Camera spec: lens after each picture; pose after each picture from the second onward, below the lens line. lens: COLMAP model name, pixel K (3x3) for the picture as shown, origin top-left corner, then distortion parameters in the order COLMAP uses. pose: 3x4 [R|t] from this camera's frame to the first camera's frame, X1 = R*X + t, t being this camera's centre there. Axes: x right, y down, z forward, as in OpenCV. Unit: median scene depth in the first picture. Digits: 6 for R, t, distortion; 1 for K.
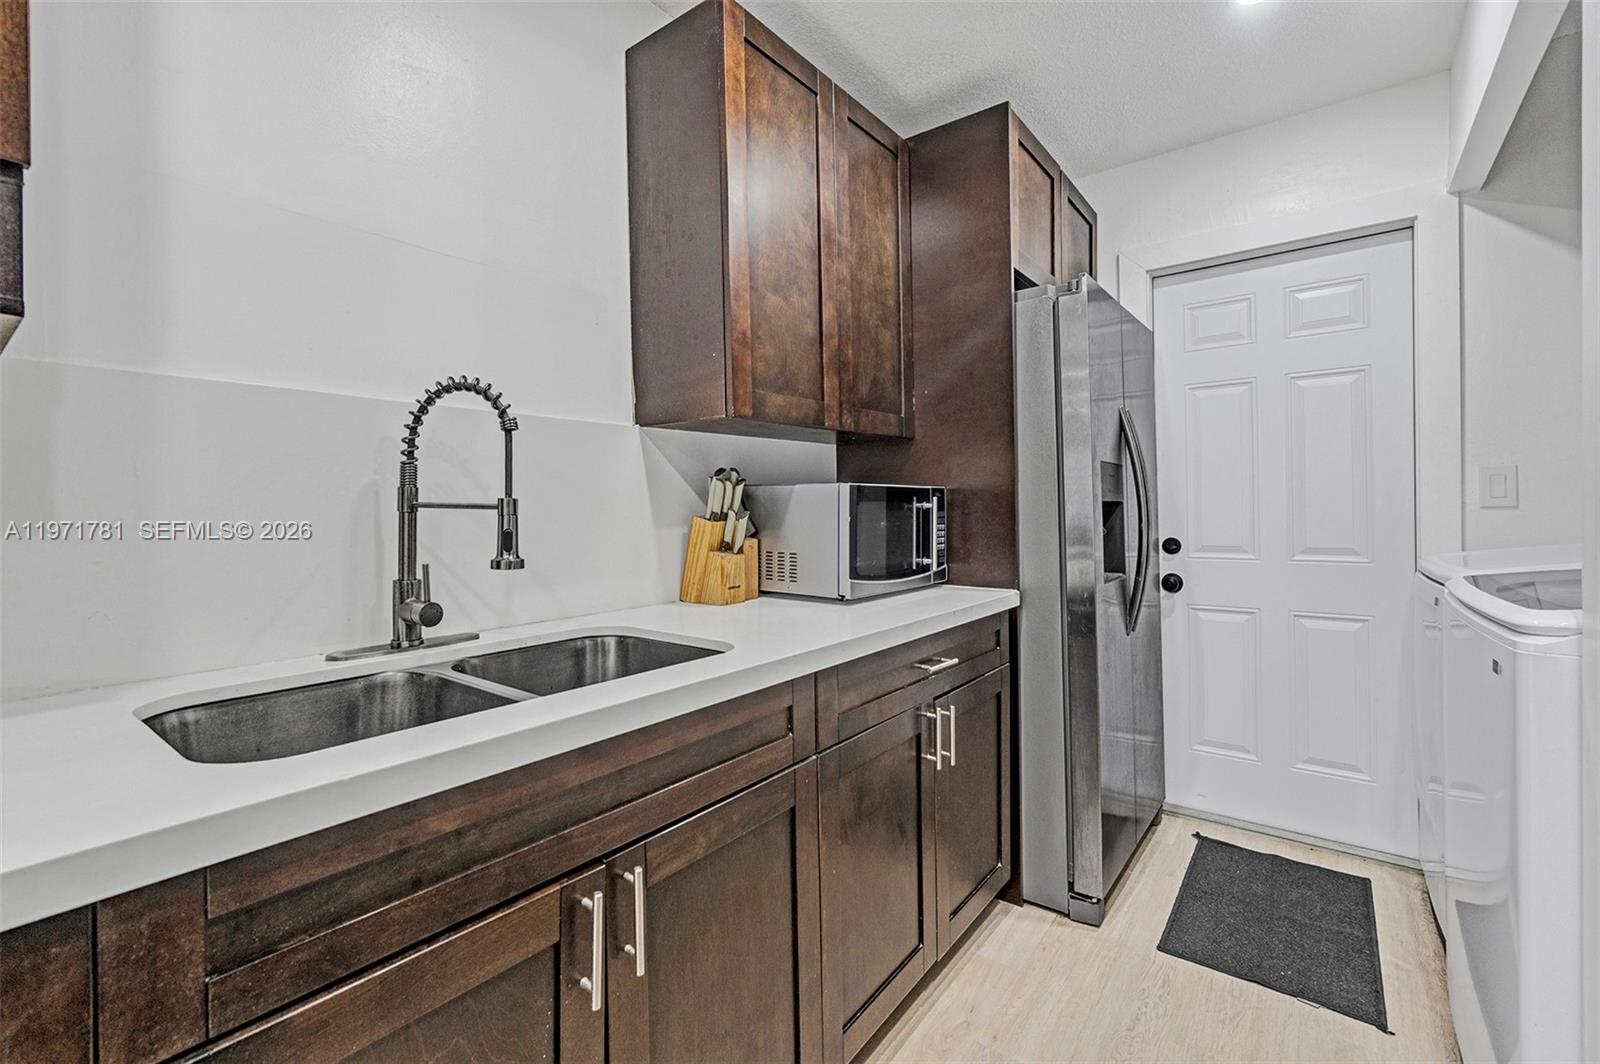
lens RADIAL K [[692.6, 0, 788.9], [0, 692.6, 509.0], [0, 0, 1]] dist [-0.000410, 0.000101]
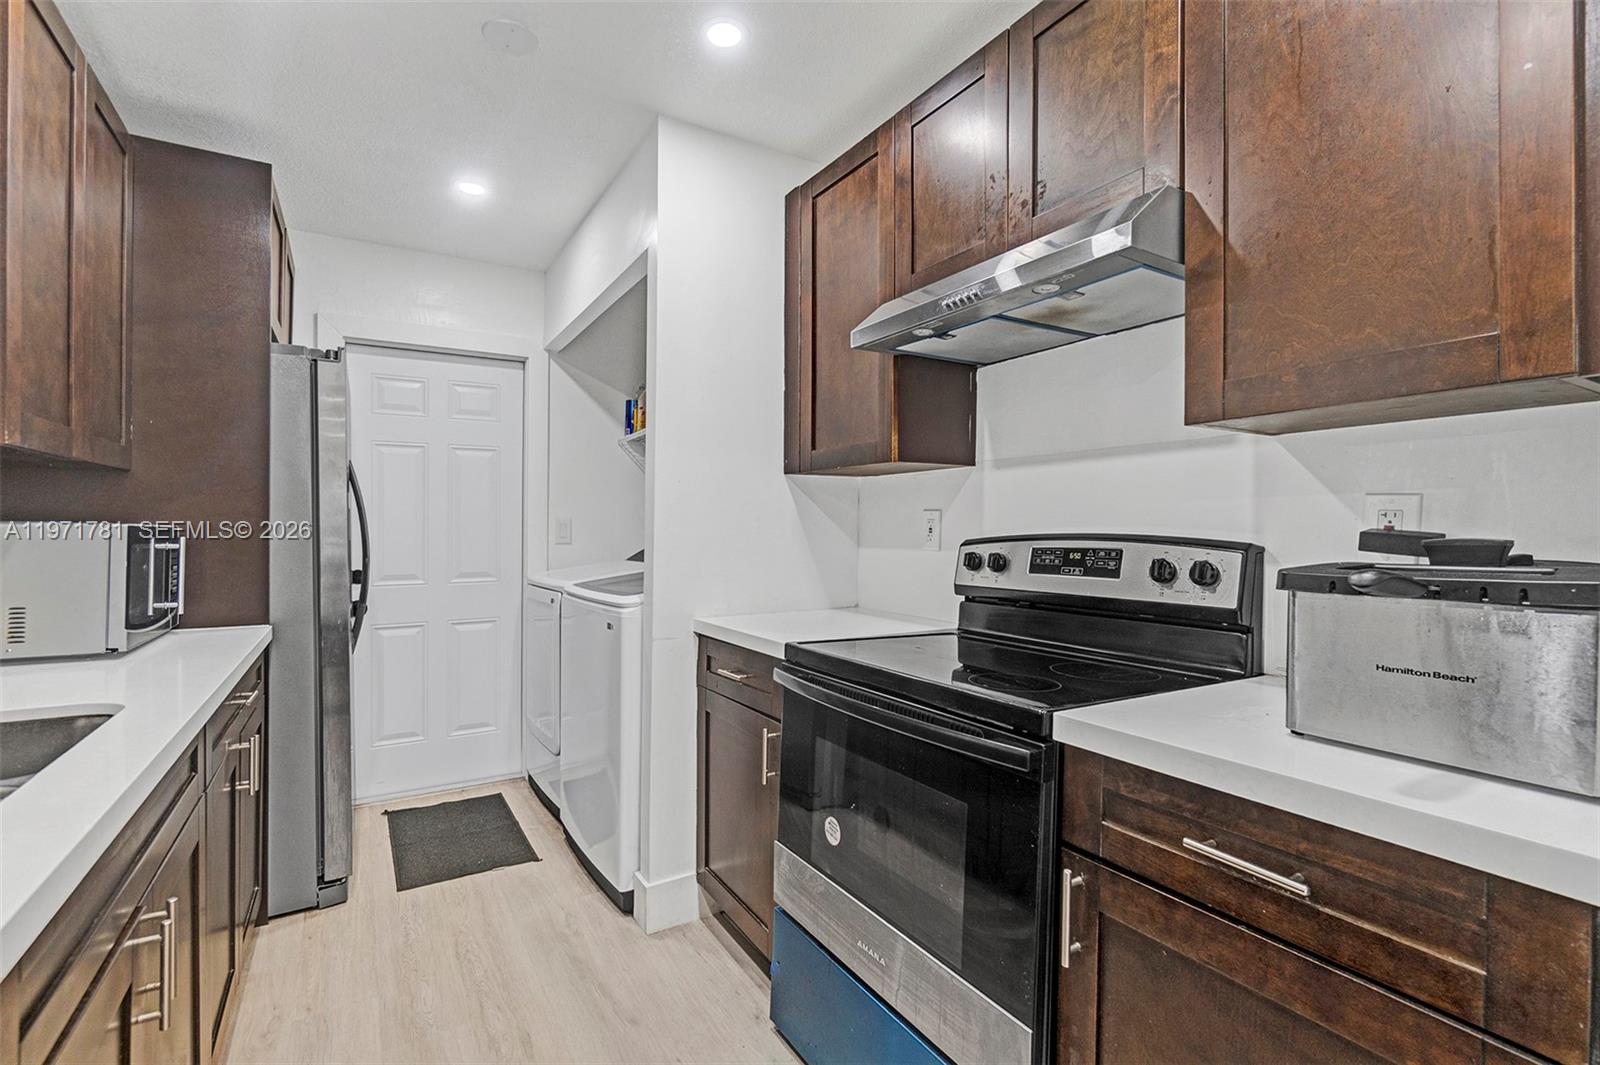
lens RADIAL K [[719.9, 0, 773.1], [0, 719.9, 523.2], [0, 0, 1]] dist [0.002270, -0.000311]
pose [[0.365483, 0.019305, 0.930618, -0.416134], [-0.000487, 0.999789, -0.020549, -0.016481], [-0.930818, 0.007057, 0.365415, -0.123508]]
